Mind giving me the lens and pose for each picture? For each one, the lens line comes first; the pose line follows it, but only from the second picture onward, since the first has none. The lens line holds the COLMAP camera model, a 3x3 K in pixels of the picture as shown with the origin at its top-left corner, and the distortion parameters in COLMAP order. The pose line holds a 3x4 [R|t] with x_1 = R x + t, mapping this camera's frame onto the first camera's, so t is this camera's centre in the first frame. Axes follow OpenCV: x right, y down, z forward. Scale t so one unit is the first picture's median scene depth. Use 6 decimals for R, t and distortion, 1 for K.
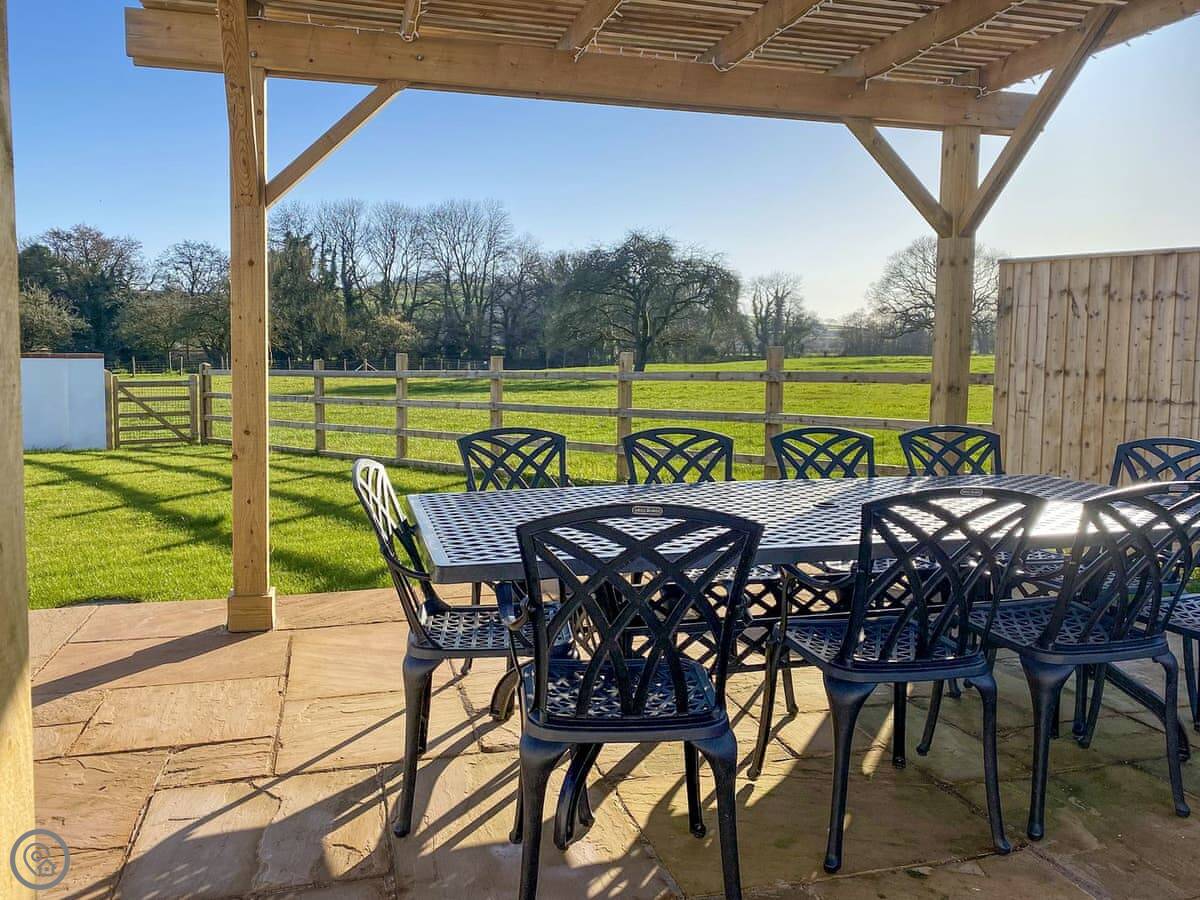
lens RADIAL K [[930.0, 0, 596.8], [0, 930.0, 449.5], [0, 0, 1]] dist [0.017294, -0.000345]
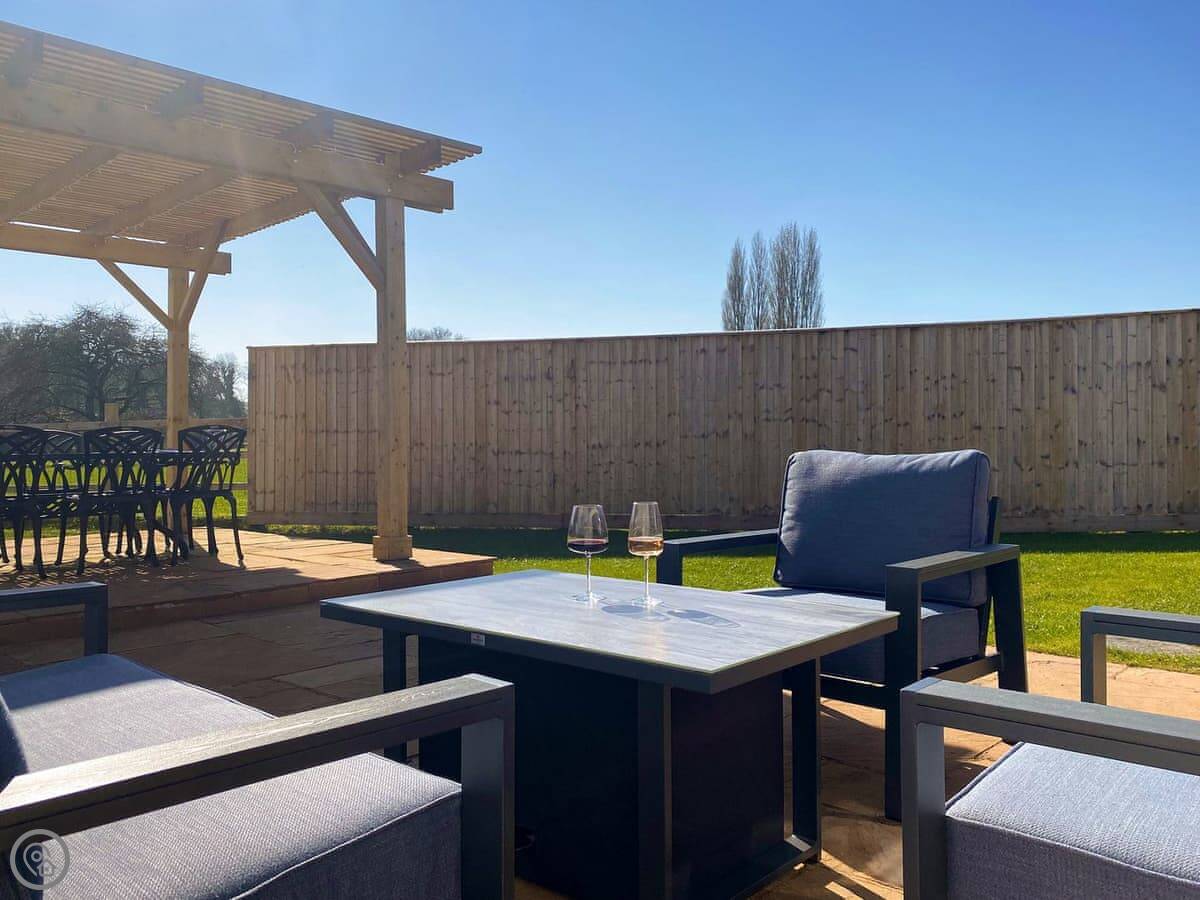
lens RADIAL K [[930.0, 0, 597.1], [0, 930.0, 455.0], [0, 0, 1]] dist [0.017294, -0.000345]
pose [[0.864994, -0.022938, 0.501258, 0.156352], [0.065157, 0.995631, -0.066877, 0.129740], [-0.497534, 0.090508, 0.862710, -0.670235]]
